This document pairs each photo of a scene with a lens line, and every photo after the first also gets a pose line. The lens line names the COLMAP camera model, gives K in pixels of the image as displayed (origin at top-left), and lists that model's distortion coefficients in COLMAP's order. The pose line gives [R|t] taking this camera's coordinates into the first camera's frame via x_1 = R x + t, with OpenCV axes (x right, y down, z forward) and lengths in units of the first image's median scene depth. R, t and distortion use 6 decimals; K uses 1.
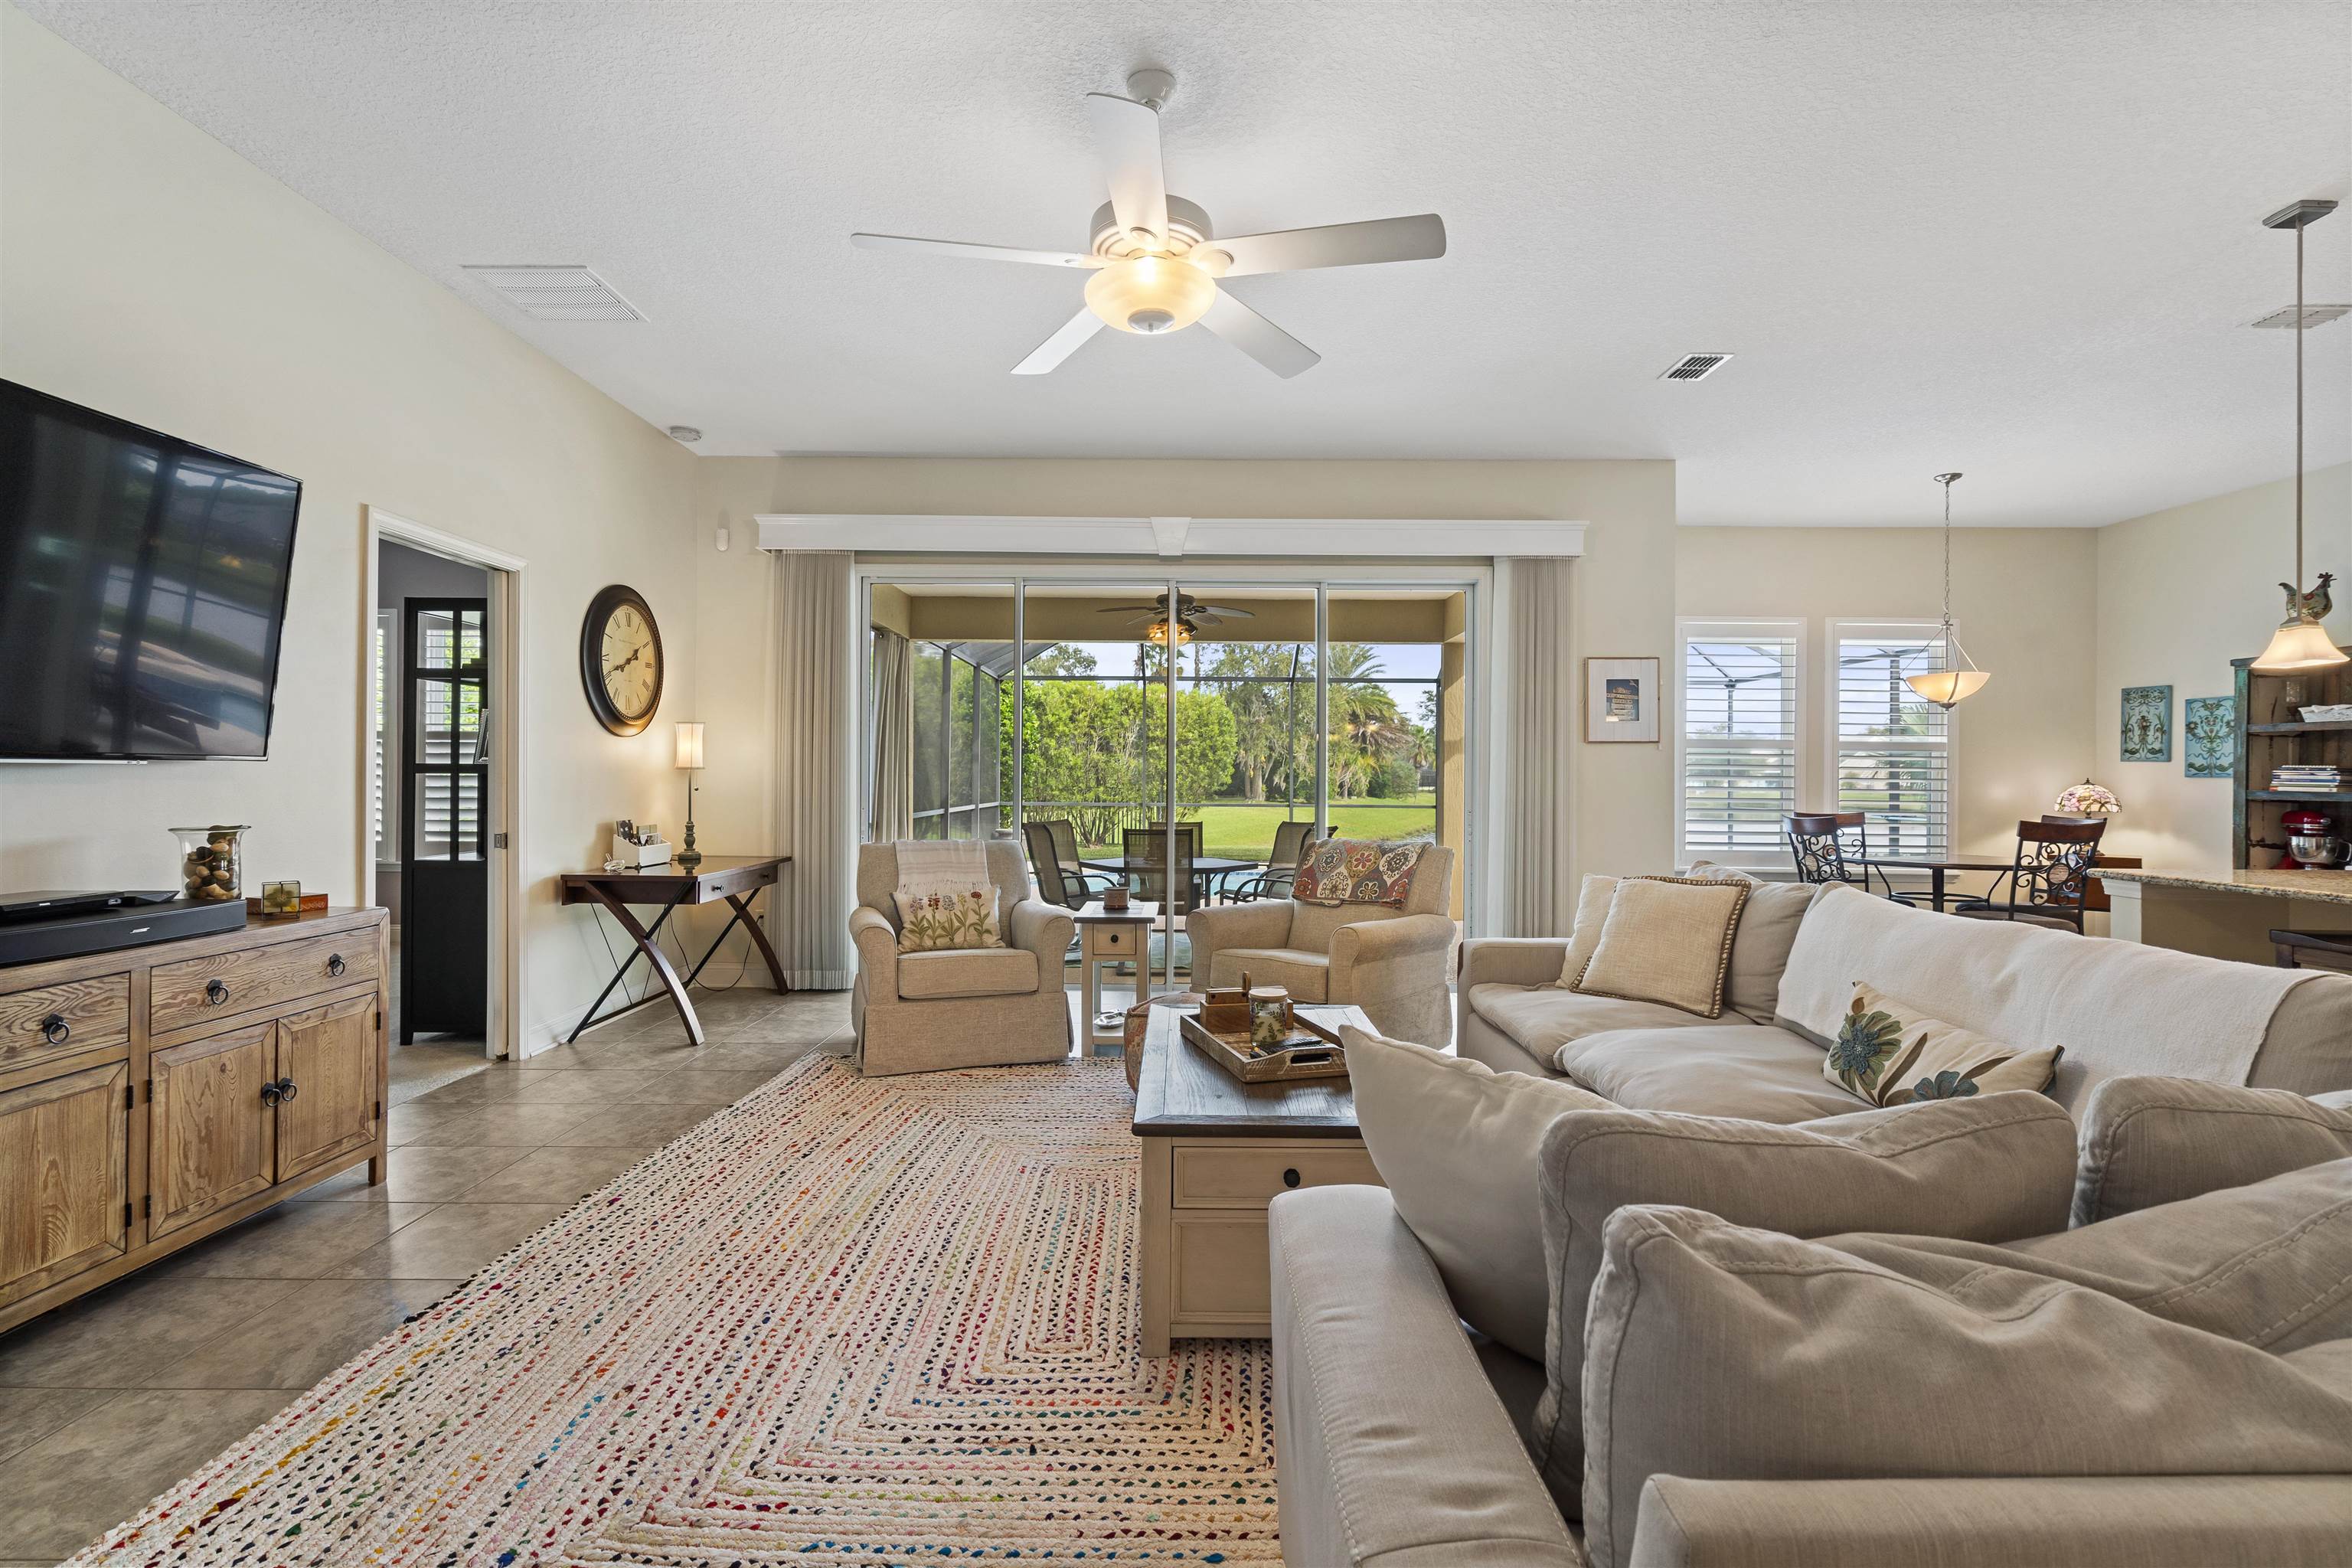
lens RADIAL K [[1080.3, 0, 1185.3], [0, 1080.3, 767.3], [0, 0, 1]] dist [-0.000785, 0.000655]
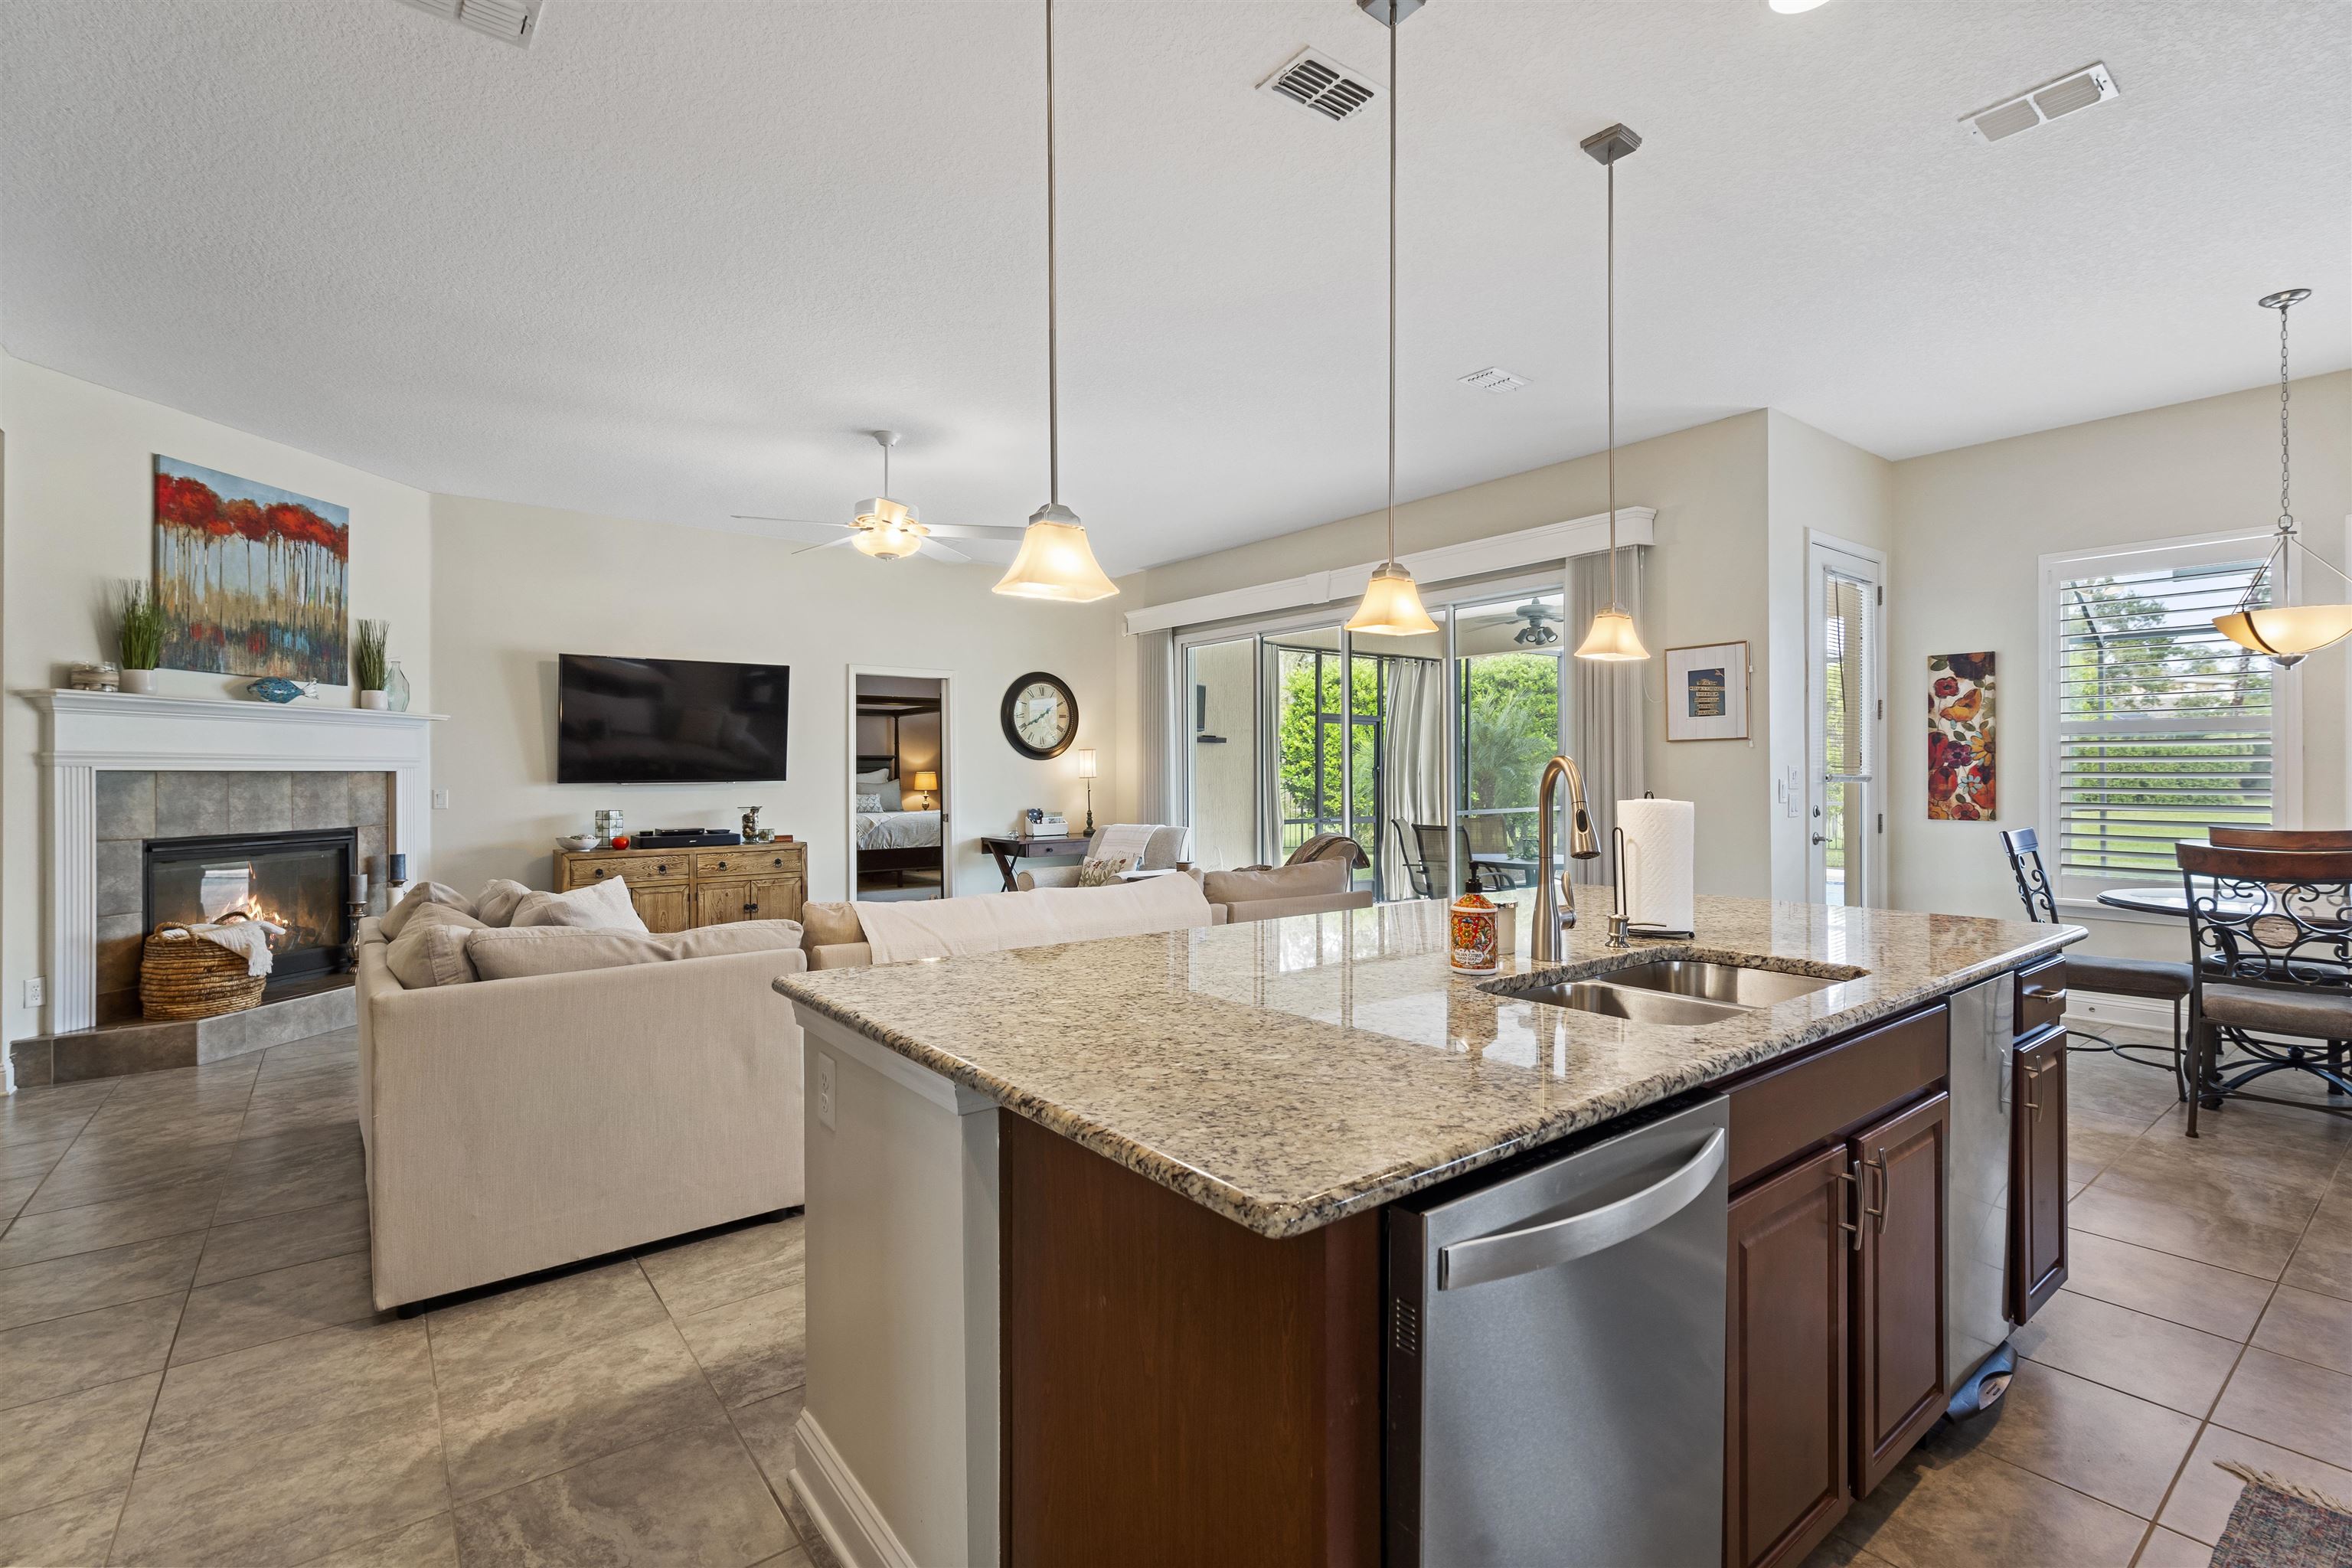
lens RADIAL K [[1080.3, 0, 1188.9], [0, 1080.3, 761.6], [0, 0, 1]] dist [-0.000785, 0.000655]
pose [[0.605059, -0.019158, -0.795950, 0.856698], [0.018374, 0.999780, -0.010097, -0.004147], [0.795968, -0.008516, 0.605278, 0.117347]]
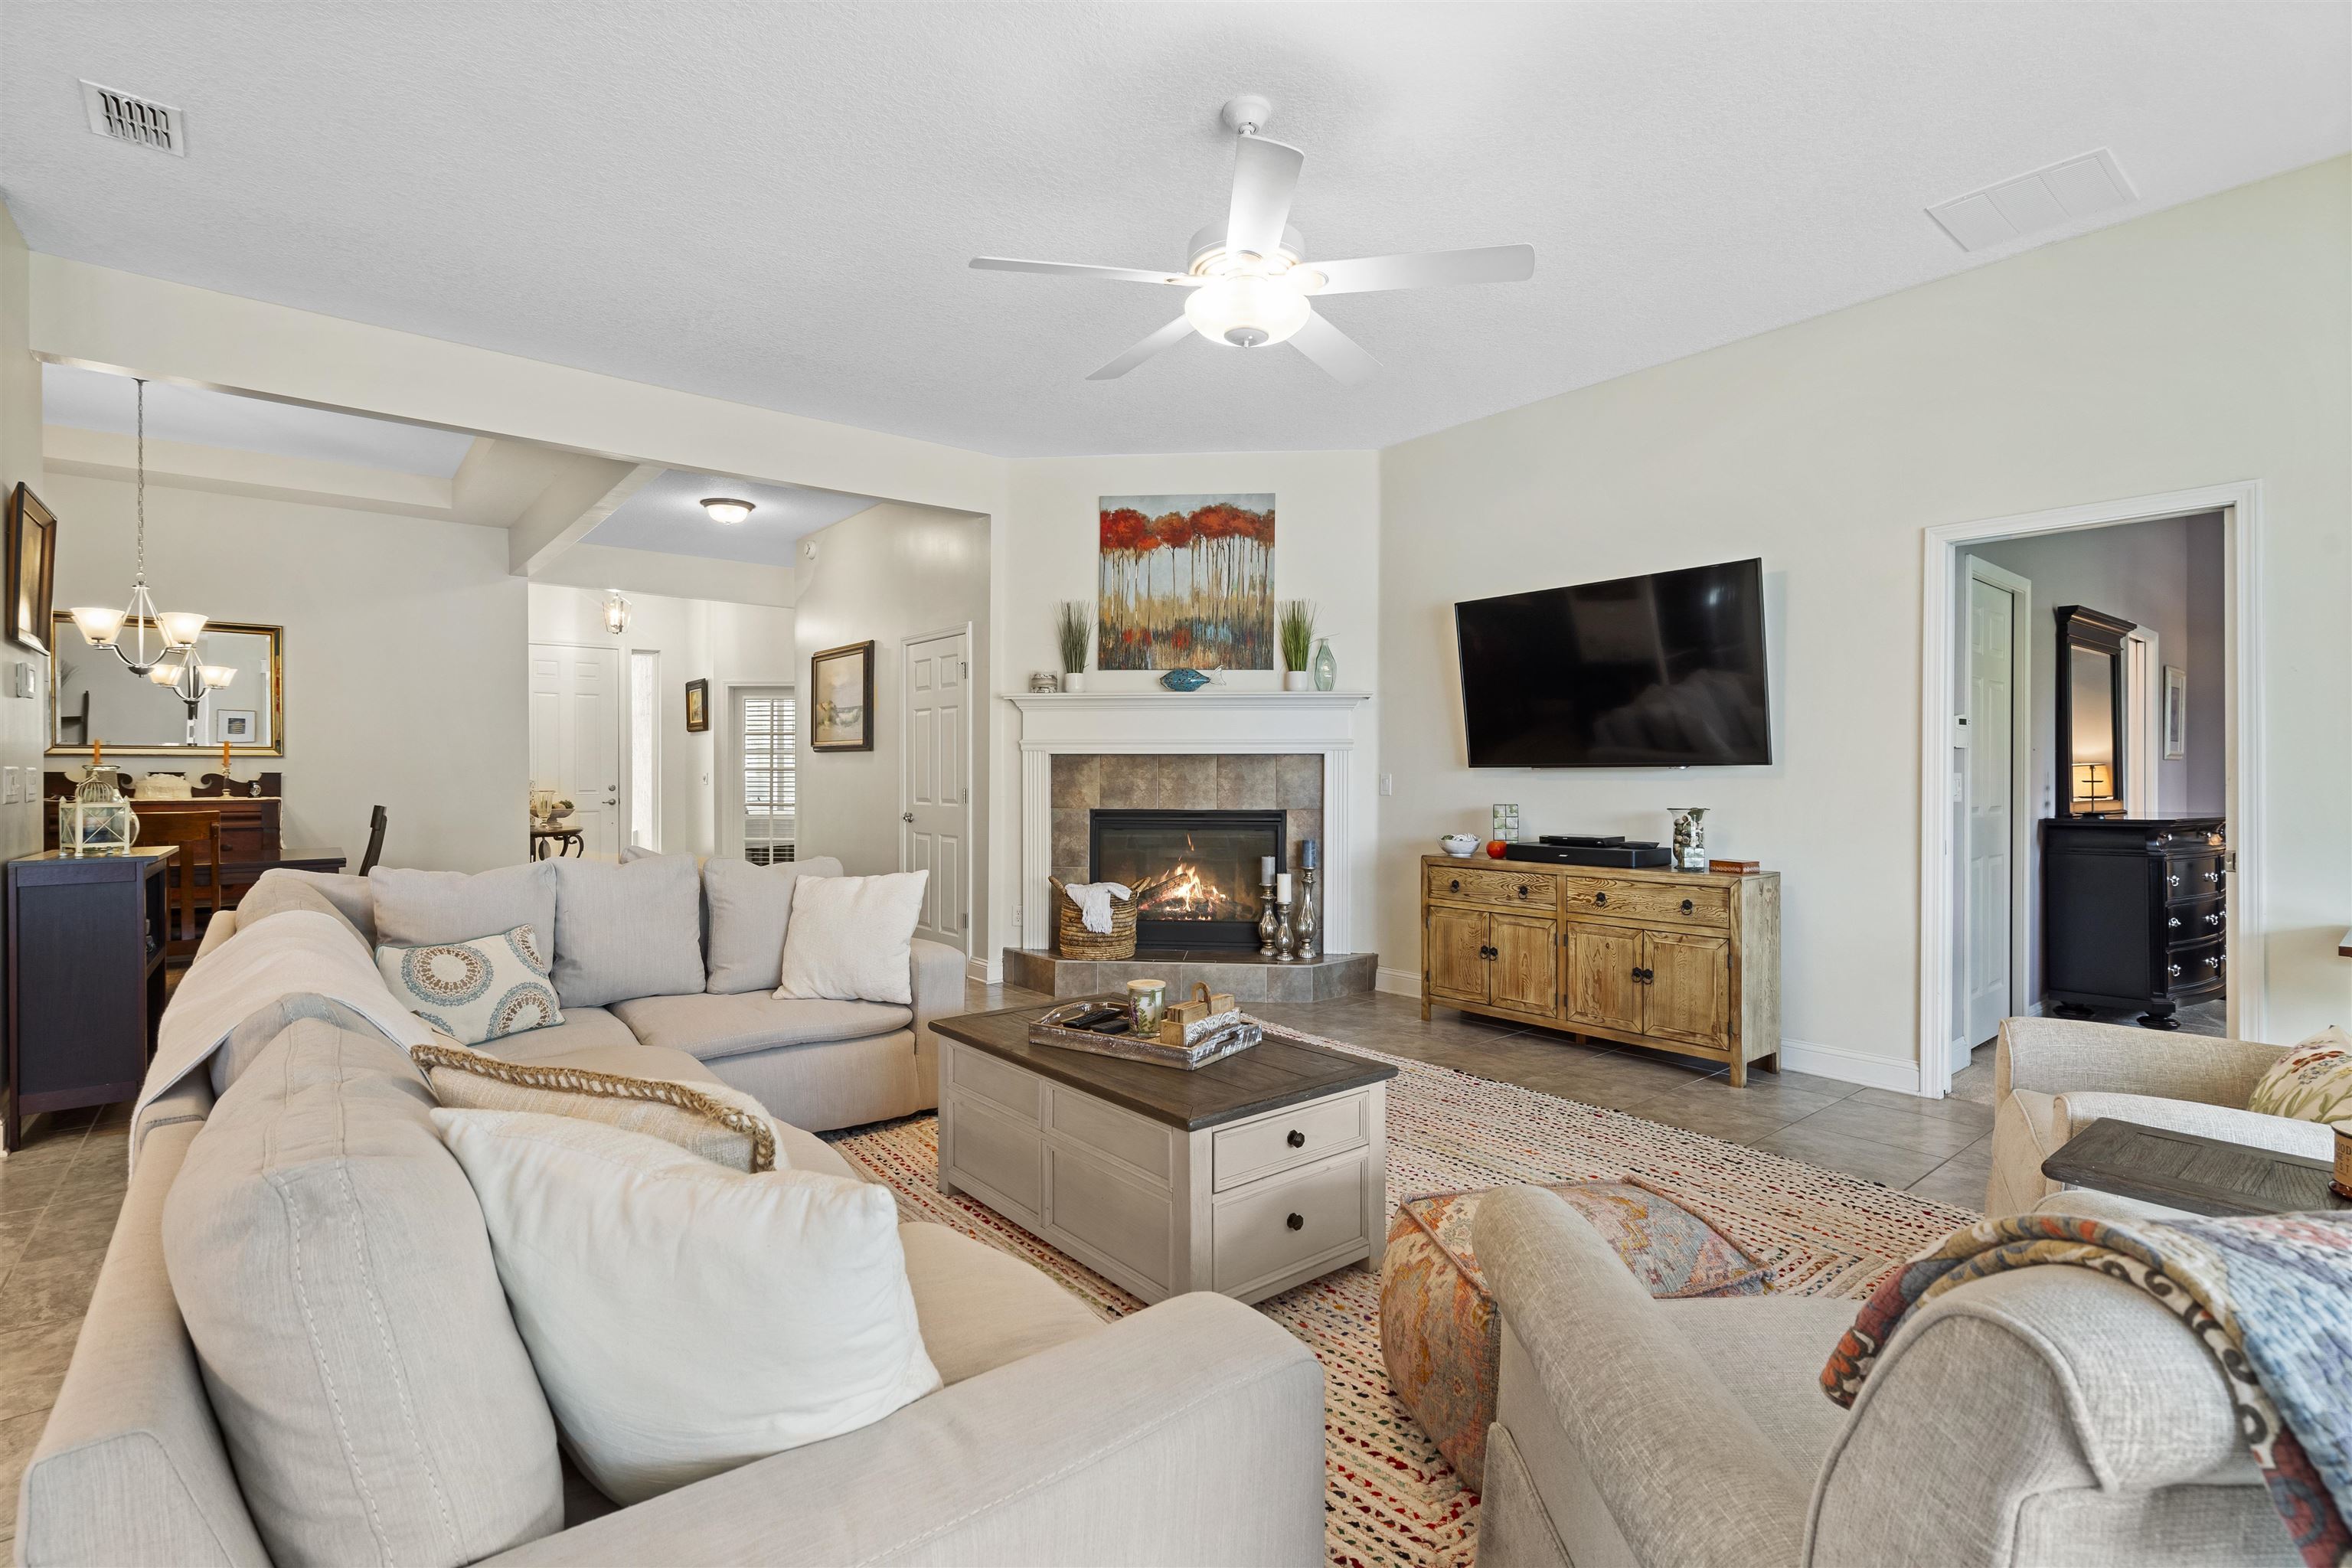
lens RADIAL K [[1080.3, 0, 1153.1], [0, 1080.3, 775.1], [0, 0, 1]] dist [-0.000785, 0.000655]
pose [[-0.790120, -0.005108, -0.612931, 0.312139], [0.001426, 0.999947, -0.010171, 0.010126], [0.612950, -0.008911, -0.790071, 0.815826]]
